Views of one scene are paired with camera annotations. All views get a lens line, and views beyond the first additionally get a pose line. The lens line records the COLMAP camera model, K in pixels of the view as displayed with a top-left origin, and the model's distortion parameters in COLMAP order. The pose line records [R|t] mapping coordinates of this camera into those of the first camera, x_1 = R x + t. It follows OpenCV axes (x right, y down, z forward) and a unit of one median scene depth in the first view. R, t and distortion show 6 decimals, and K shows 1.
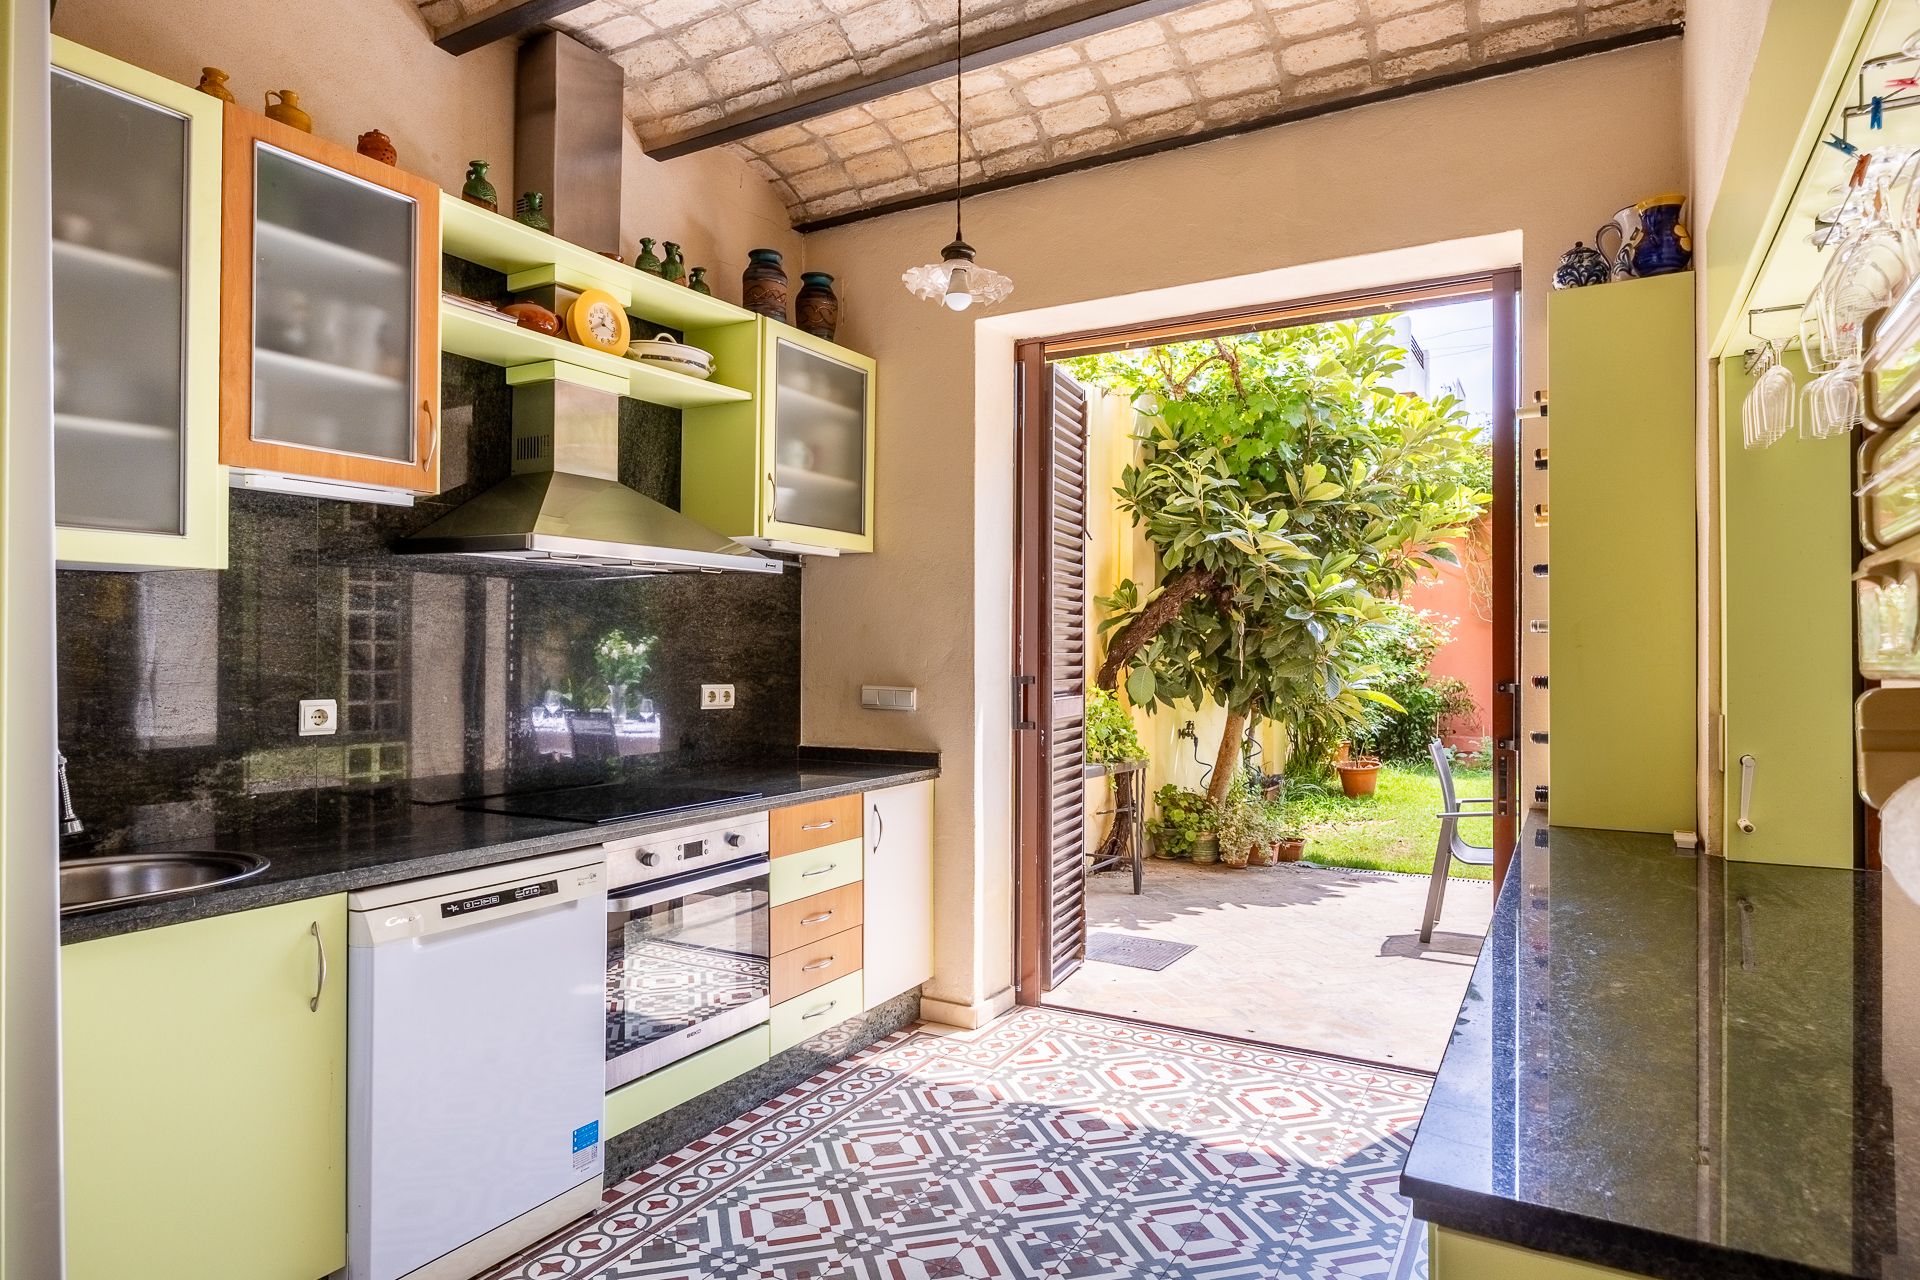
lens RADIAL K [[1086.5, 0, 971.8], [0, 1086.5, 643.3], [0, 0, 1]] dist [0.010630, -0.006471]
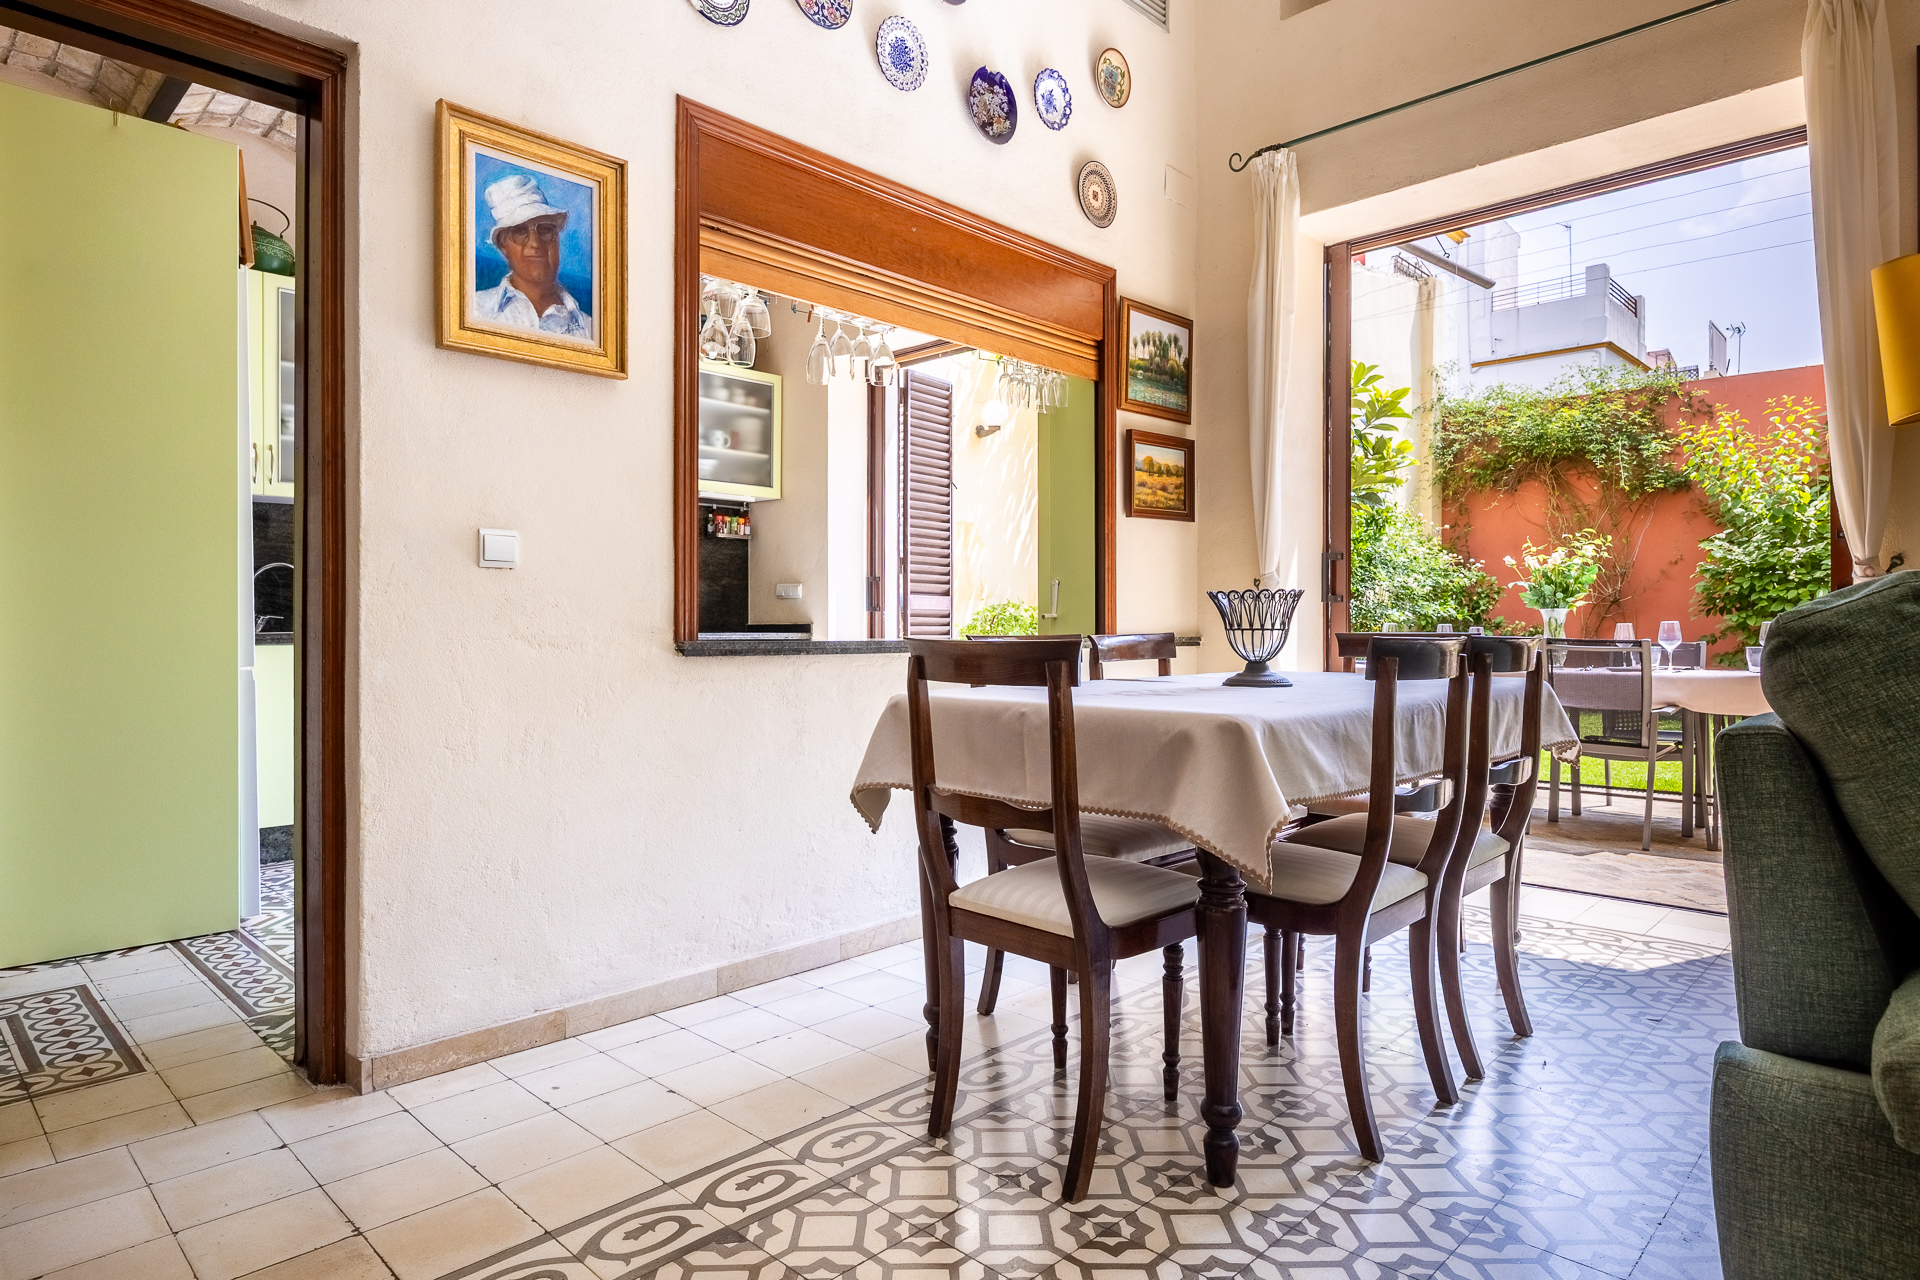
lens RADIAL K [[1086.5, 0, 961.1], [0, 1086.5, 639.6], [0, 0, 1]] dist [0.010630, -0.006471]
pose [[0.969278, 0.005554, -0.245904, 0.696389], [-0.000532, 0.999790, 0.020484, 0.110935], [0.245966, -0.019724, 0.969078, -0.588892]]
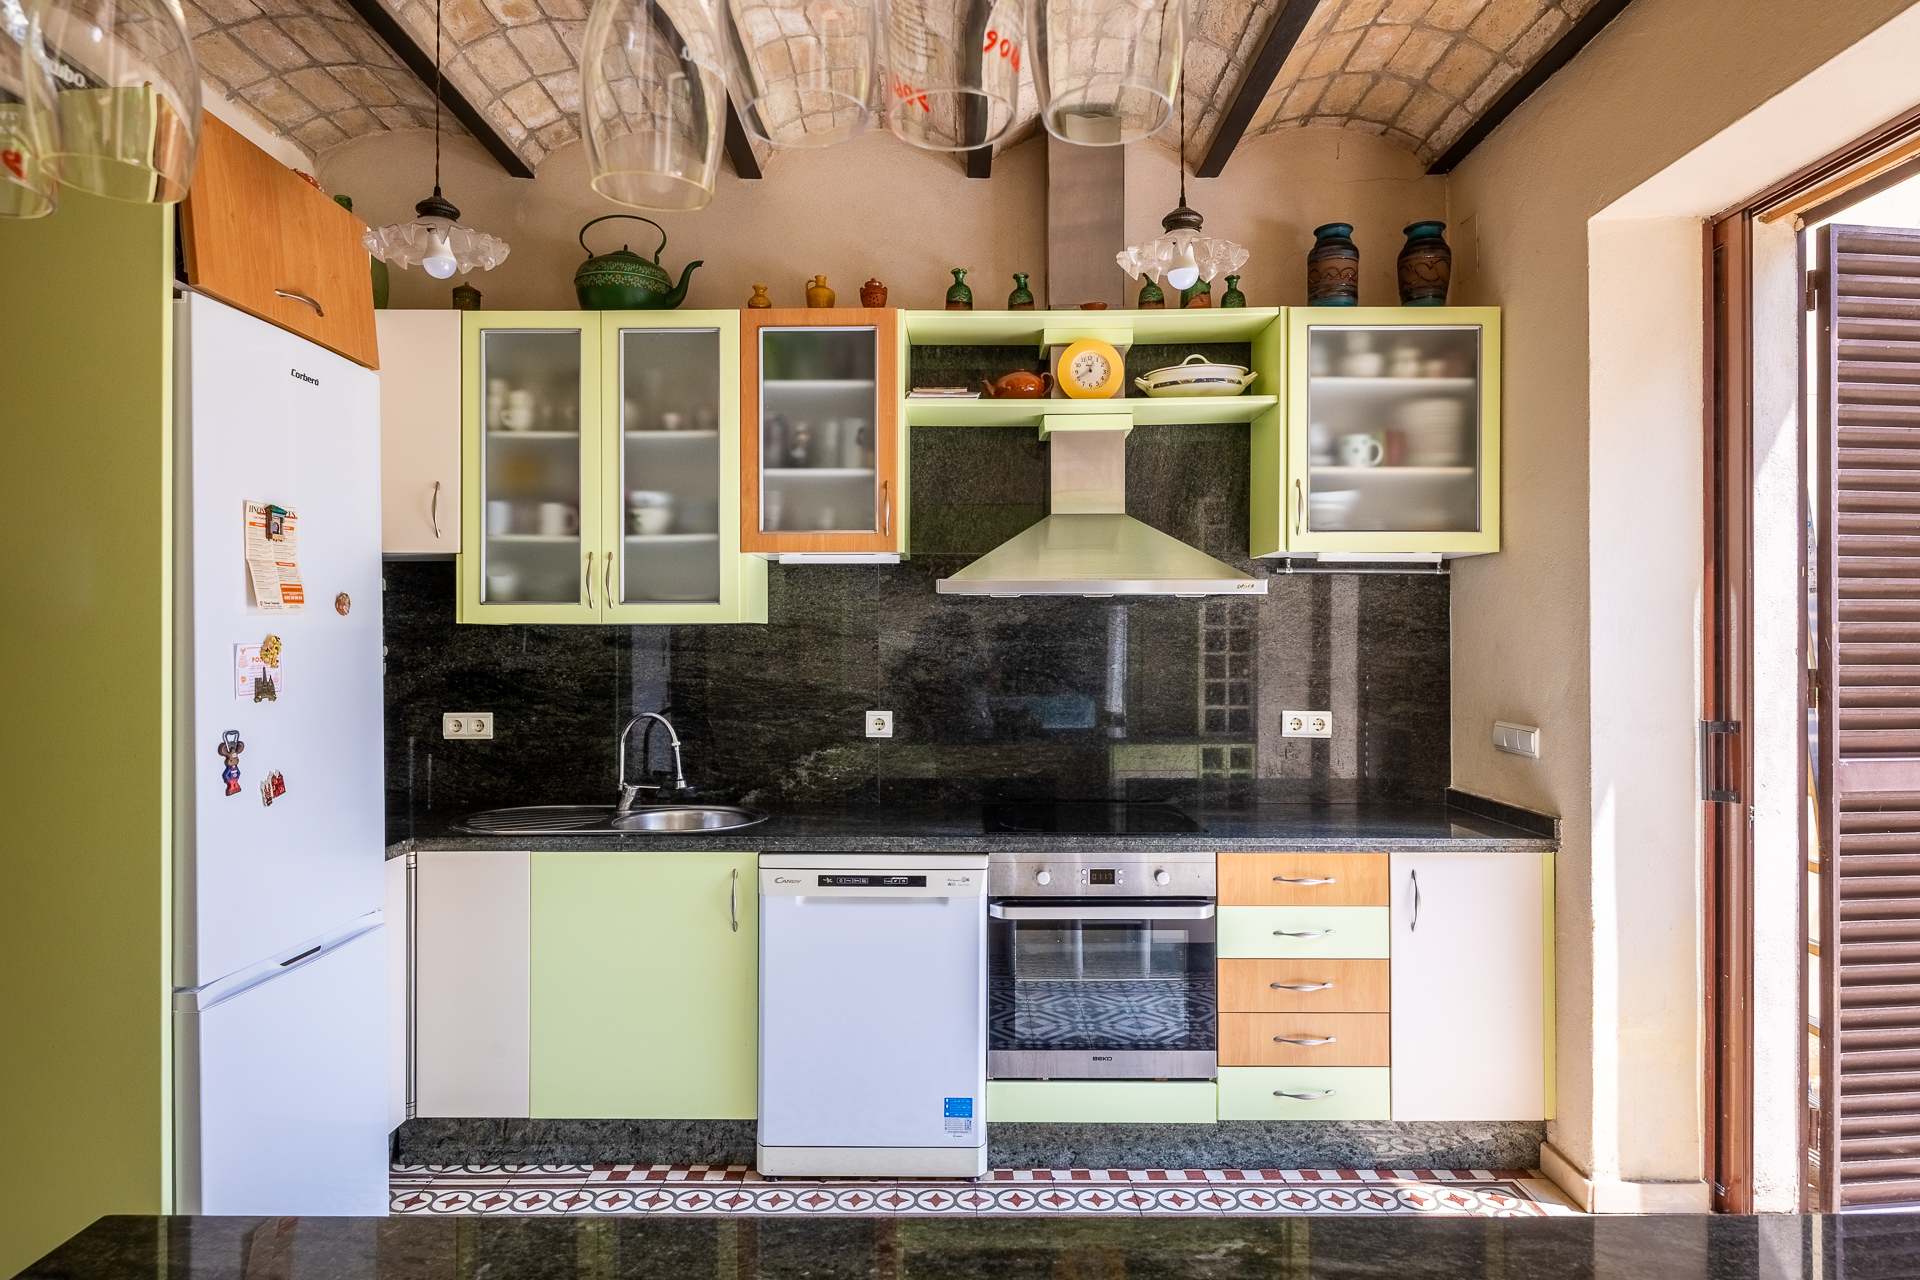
lens RADIAL K [[1086.5, 0, 960.4], [0, 1086.5, 638.0], [0, 0, 1]] dist [0.010630, -0.006471]
pose [[0.503501, -0.006410, -0.863971, 0.495134], [0.005665, 0.999975, -0.004118, -0.026030], [0.863976, -0.002821, 0.503525, 0.337340]]
